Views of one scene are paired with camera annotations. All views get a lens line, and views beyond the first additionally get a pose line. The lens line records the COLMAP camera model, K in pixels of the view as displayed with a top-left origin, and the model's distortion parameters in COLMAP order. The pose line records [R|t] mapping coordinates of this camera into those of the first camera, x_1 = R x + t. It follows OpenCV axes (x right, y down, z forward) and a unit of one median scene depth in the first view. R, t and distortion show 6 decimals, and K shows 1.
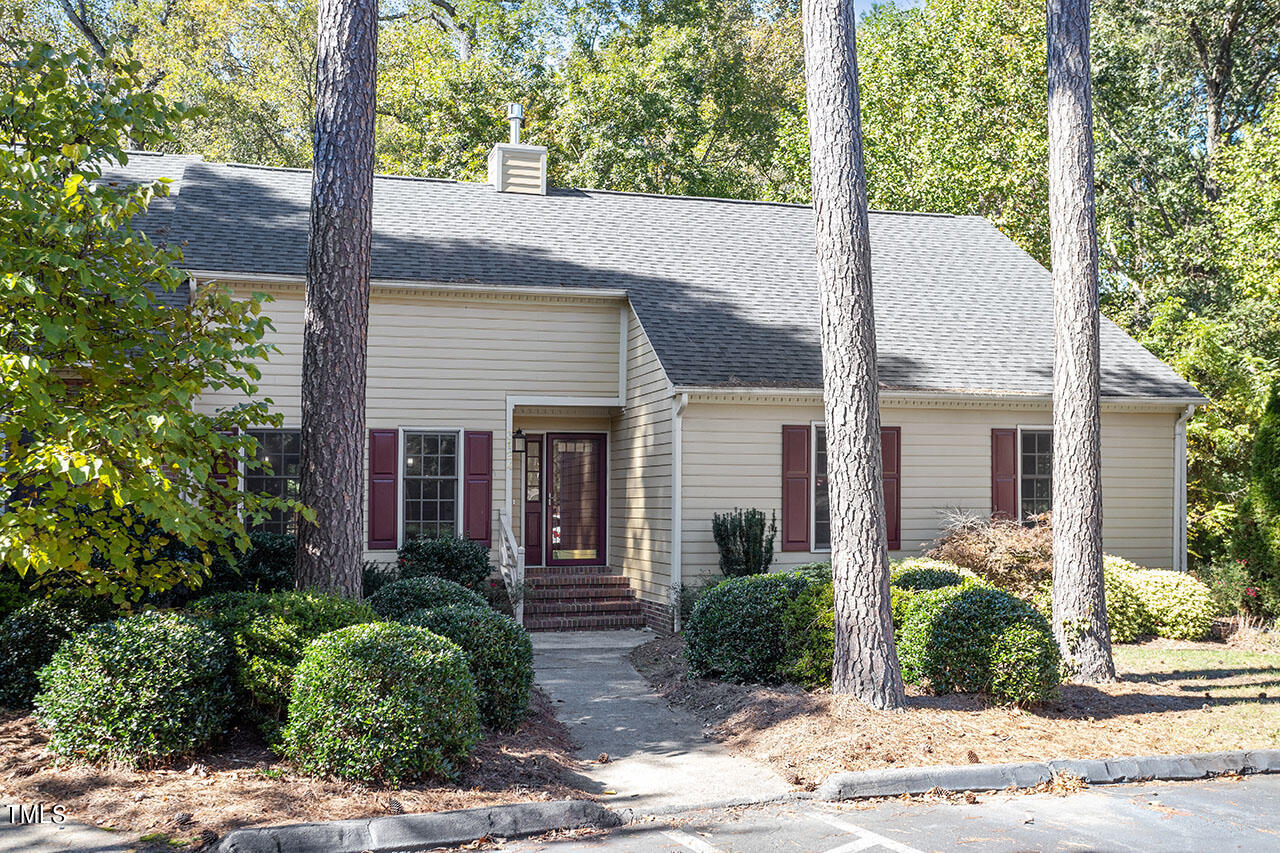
lens RADIAL K [[1334.6, 0, 633.6], [0, 1334.6, 426.4], [0, 0, 1]] dist [0.214543, 0.001177]
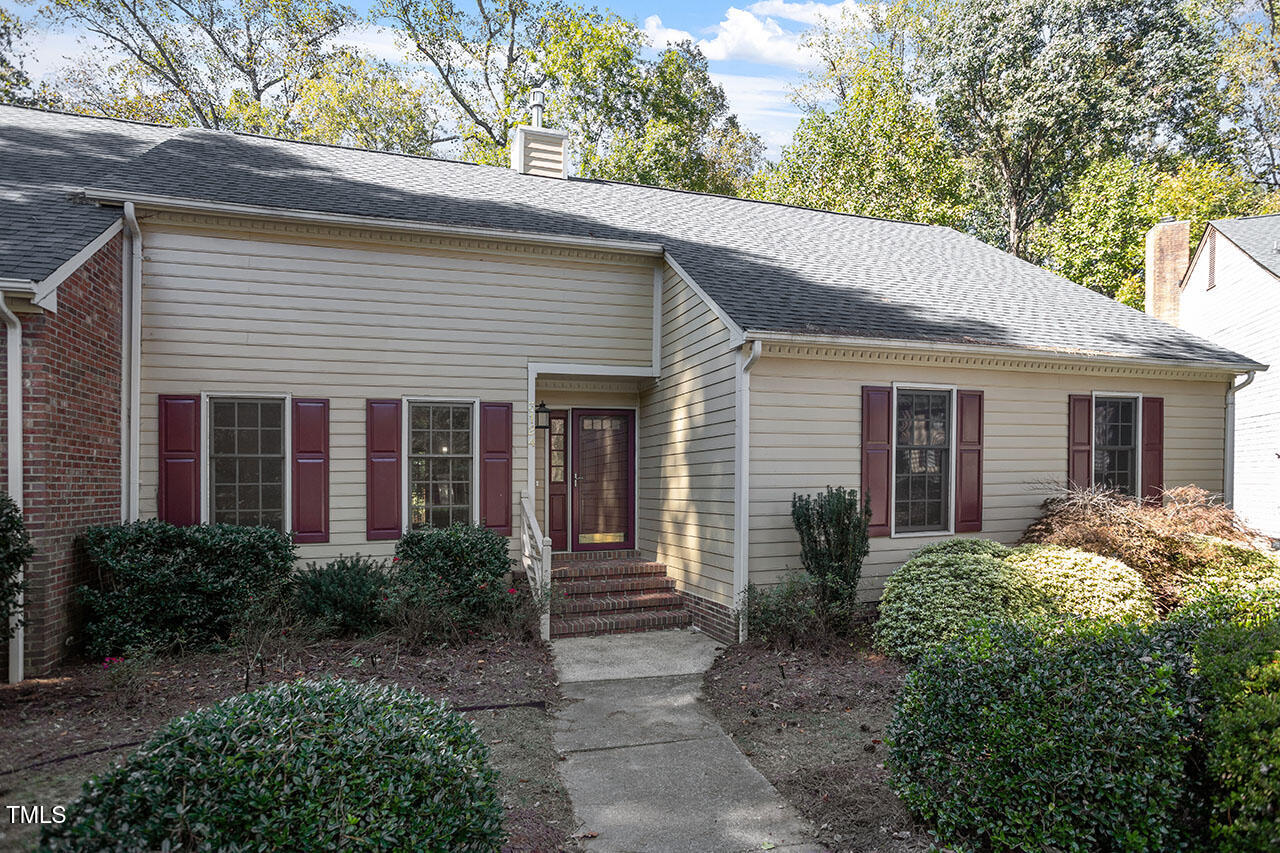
lens RADIAL K [[693.2, 0, 640.0], [0, 693.2, 426.5], [0, 0, 1]] dist [0.001121, 0.000411]
pose [[0.997970, -0.006858, 0.063320, -0.051030], [0.008623, 0.999581, -0.027633, 0.032763], [-0.063104, 0.028123, 0.997611, 0.543526]]
